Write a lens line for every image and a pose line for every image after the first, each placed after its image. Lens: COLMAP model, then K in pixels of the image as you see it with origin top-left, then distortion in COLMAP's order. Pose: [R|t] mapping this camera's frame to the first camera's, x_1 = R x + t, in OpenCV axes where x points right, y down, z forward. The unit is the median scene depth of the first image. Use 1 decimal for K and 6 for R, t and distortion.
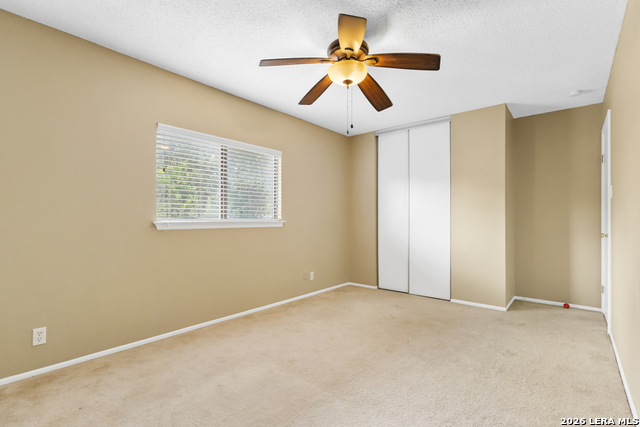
lens RADIAL K [[300.4, 0, 320.0], [0, 300.4, 216.0], [0, 0, 1]] dist [0.003050, 0.002080]
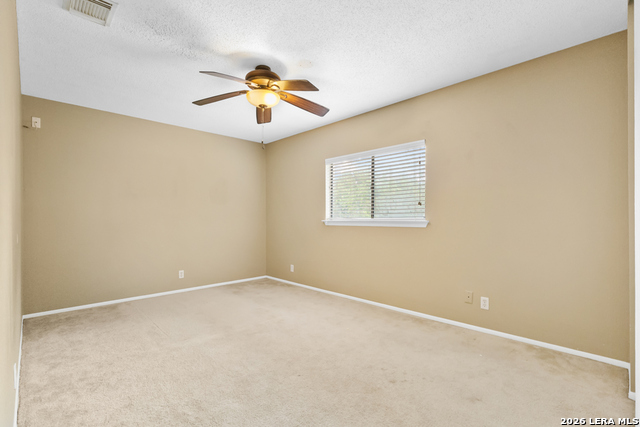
lens RADIAL K [[300.4, 0, 320.0], [0, 300.4, 213.8], [0, 0, 1]] dist [0.003050, 0.002080]
pose [[-0.106074, 0.002709, -0.994355, 0.755484], [0.034094, 0.999418, -0.000914, -0.012552], [0.993774, -0.033999, -0.106105, 0.794704]]
